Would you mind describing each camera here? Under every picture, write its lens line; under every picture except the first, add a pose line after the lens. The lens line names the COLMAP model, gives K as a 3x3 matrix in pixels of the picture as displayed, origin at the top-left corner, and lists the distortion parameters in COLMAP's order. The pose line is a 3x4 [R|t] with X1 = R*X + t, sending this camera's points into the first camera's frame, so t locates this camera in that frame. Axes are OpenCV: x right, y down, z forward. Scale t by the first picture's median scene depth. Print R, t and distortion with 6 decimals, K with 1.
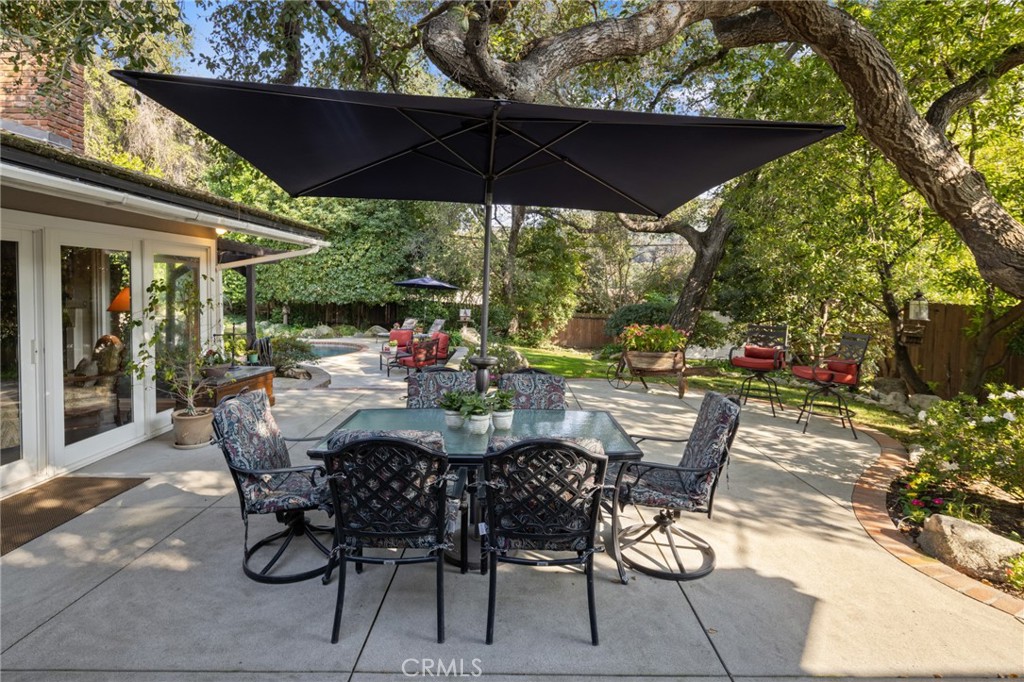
lens RADIAL K [[496.7, 0, 513.0], [0, 496.7, 306.8], [0, 0, 1]] dist [0.001921, -0.000046]
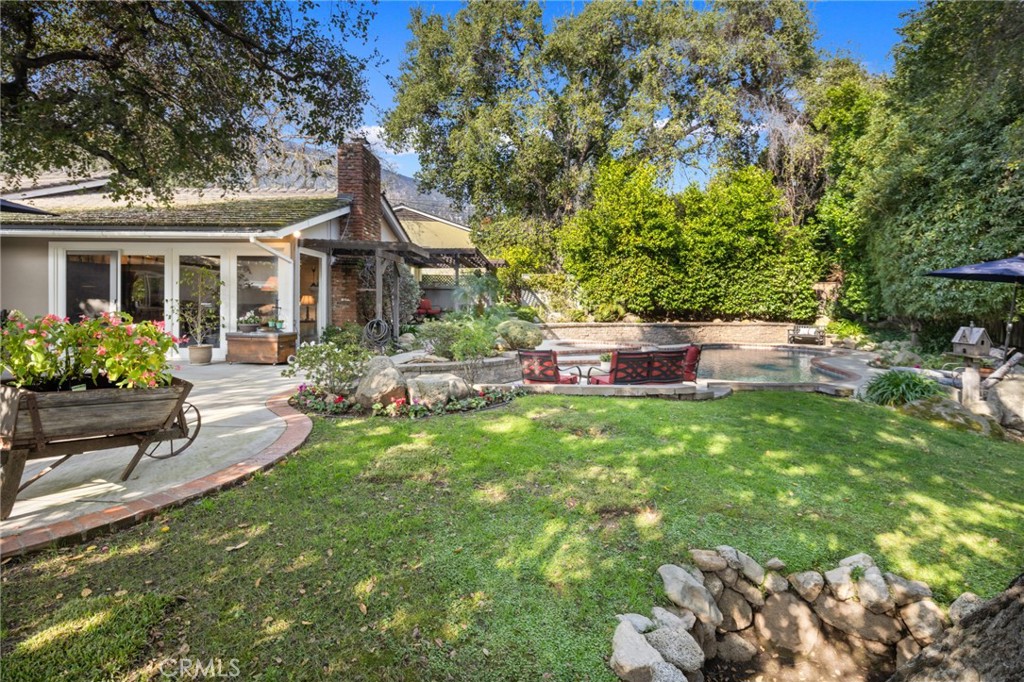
lens RADIAL K [[496.7, 0, 513.0], [0, 496.7, 306.8], [0, 0, 1]] dist [0.001921, -0.000046]
pose [[-0.007985, 0.005330, -0.999954, 0.261651], [-0.049401, 0.998763, 0.005718, 0.003792], [0.998747, 0.049445, -0.007711, 0.519841]]
